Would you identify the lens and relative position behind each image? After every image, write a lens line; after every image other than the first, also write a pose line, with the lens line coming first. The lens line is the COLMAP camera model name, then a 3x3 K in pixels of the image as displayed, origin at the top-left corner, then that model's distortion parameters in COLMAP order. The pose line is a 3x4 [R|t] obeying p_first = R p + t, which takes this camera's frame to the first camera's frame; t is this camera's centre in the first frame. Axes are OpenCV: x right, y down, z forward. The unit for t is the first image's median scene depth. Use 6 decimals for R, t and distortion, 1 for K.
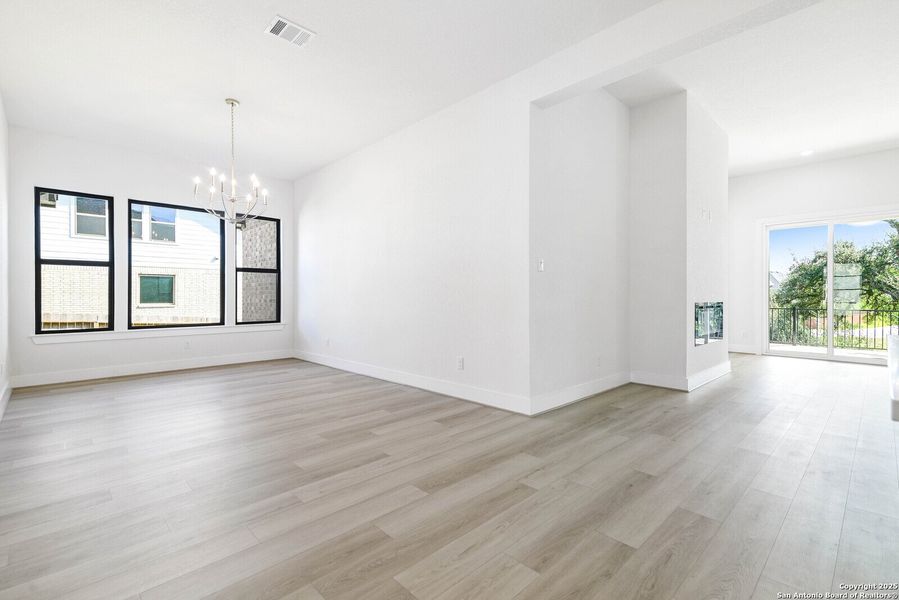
lens RADIAL K [[397.0, 0, 449.0], [0, 397.0, 294.0], [0, 0, 1]] dist [-0.001963, -0.000073]
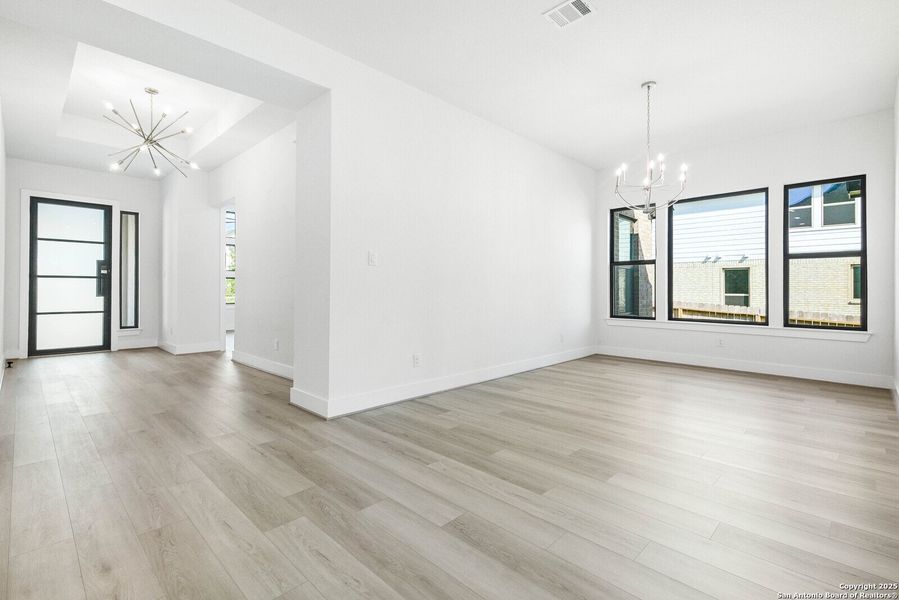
lens RADIAL K [[419.1, 0, 448.4], [0, 419.1, 289.8], [0, 0, 1]] dist [0.000453, 0.000527]
pose [[0.034354, 0.006344, -0.999390, 0.357343], [-0.003972, 0.999973, 0.006211, 0.003948], [0.999402, 0.003756, 0.034378, 0.432350]]
